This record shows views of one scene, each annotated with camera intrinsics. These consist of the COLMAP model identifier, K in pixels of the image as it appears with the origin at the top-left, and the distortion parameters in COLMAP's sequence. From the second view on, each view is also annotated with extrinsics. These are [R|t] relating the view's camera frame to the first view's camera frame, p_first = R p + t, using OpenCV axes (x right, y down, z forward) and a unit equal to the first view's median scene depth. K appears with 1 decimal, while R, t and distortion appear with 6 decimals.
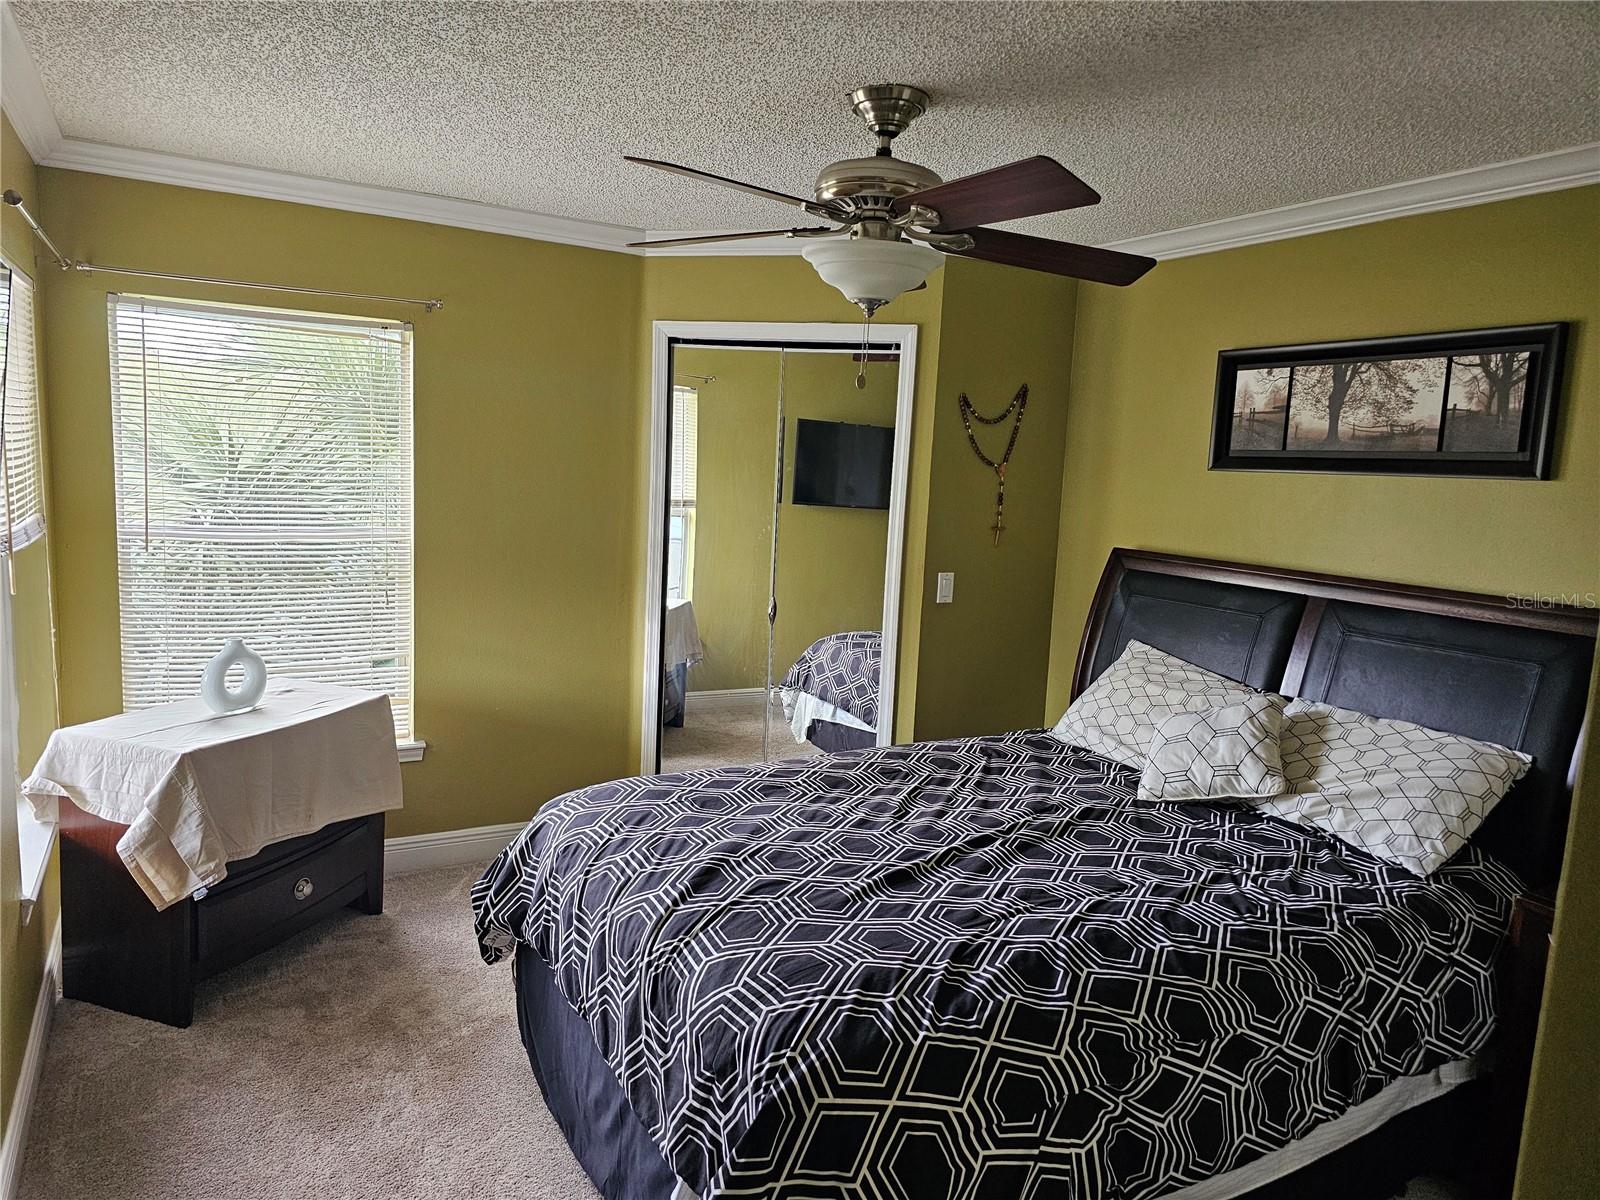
lens RADIAL K [[1069.8, 0, 797.7], [0, 1069.8, 602.7], [0, 0, 1]] dist [0.035959, -0.039158]
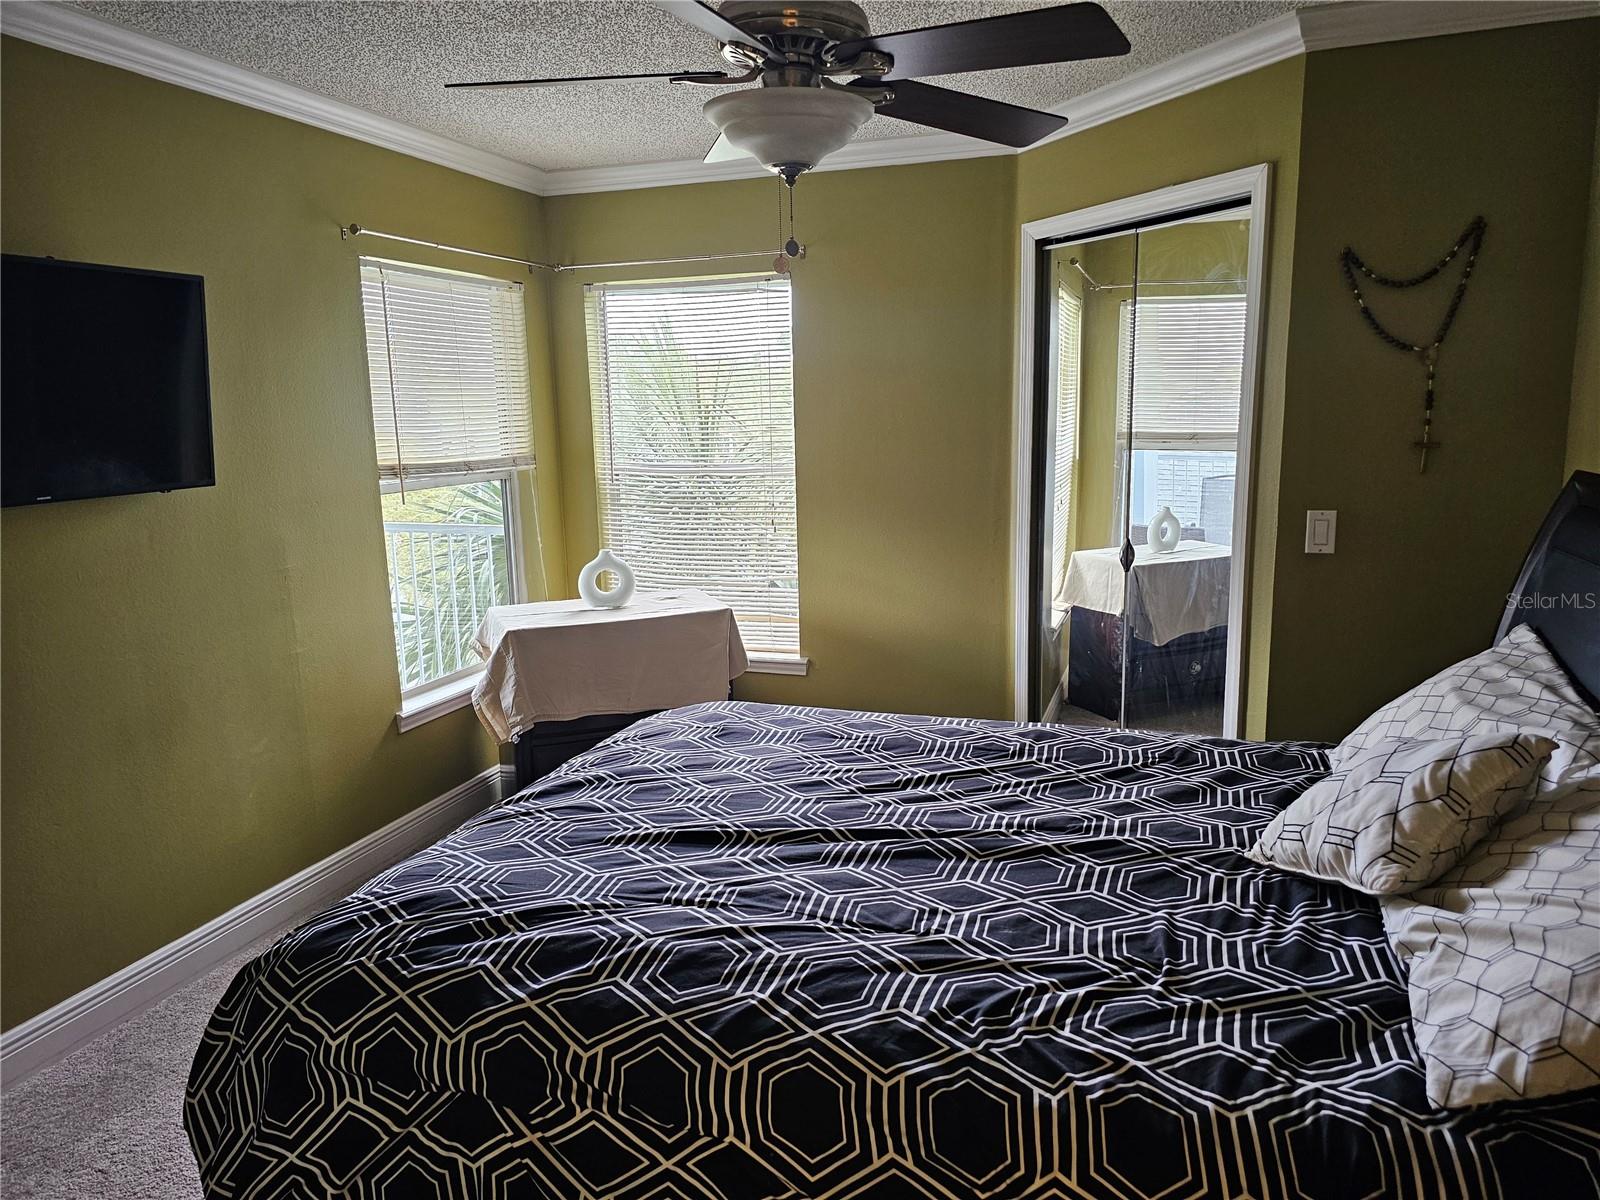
lens RADIAL K [[1069.8, 0, 799.5], [0, 1069.8, 594.2], [0, 0, 1]] dist [0.035959, -0.039158]
pose [[0.660473, 0.072872, -0.747305, 0.643552], [-0.046732, 0.997339, 0.055952, 0.004615], [0.749394, -0.002031, 0.662121, 0.396790]]
